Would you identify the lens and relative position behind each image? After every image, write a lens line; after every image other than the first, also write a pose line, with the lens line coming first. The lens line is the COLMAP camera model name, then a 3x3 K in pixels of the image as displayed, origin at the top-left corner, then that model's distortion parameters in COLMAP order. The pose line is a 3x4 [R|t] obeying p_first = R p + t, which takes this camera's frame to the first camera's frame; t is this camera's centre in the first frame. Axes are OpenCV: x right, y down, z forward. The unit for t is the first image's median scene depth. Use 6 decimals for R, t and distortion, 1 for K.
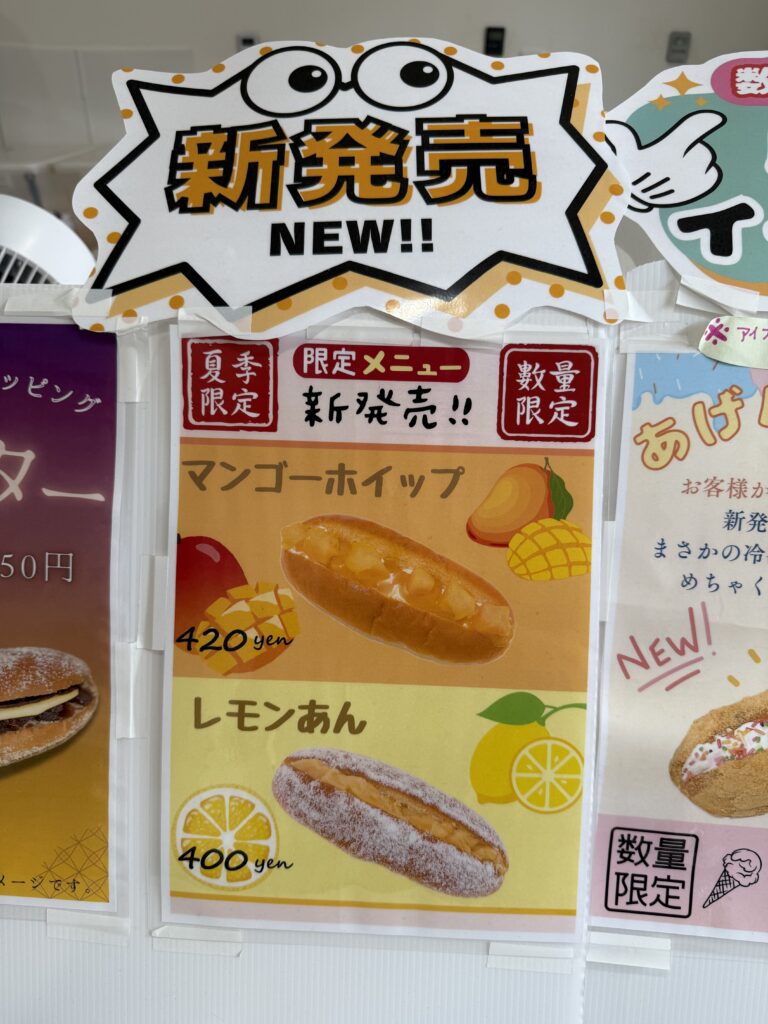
lens RADIAL K [[735.2, 0, 381.6], [0, 735.2, 516.1], [0, 0, 1]] dist [0.013227, -0.048433]
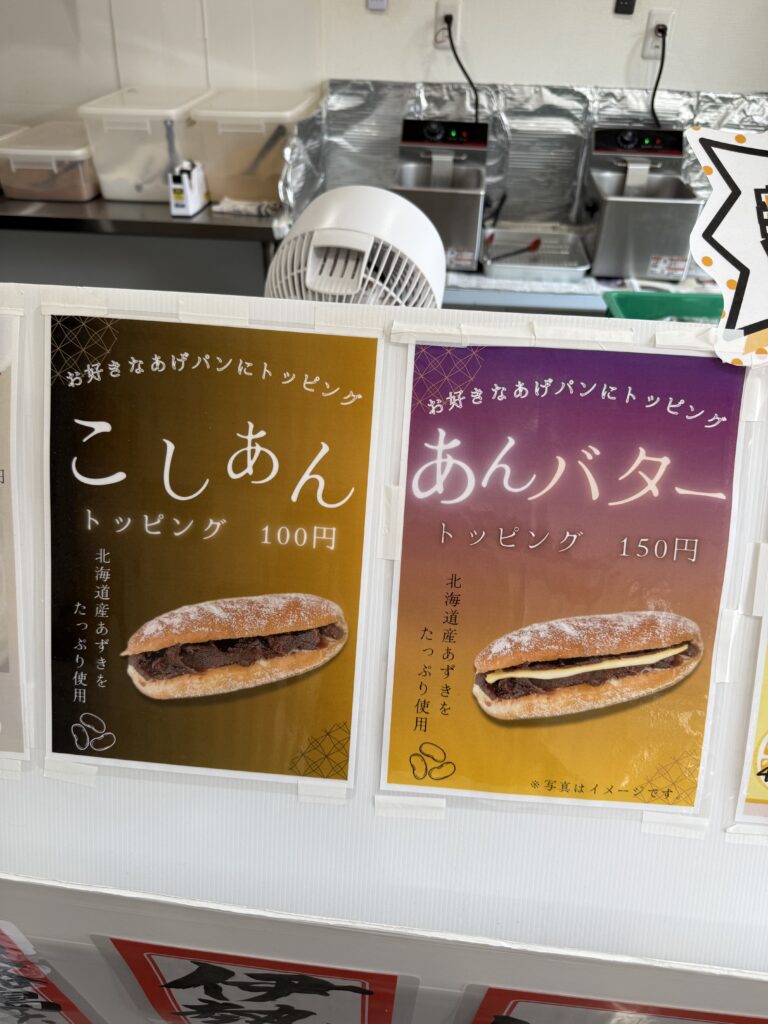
lens RADIAL K [[735.2, 0, 380.0], [0, 735.2, 515.9], [0, 0, 1]] dist [0.013227, -0.048433]
pose [[0.999516, 0.028339, 0.012827, -0.973754], [-0.029259, 0.996496, 0.078350, -0.072586], [-0.010561, -0.078687, 0.996843, -0.253810]]
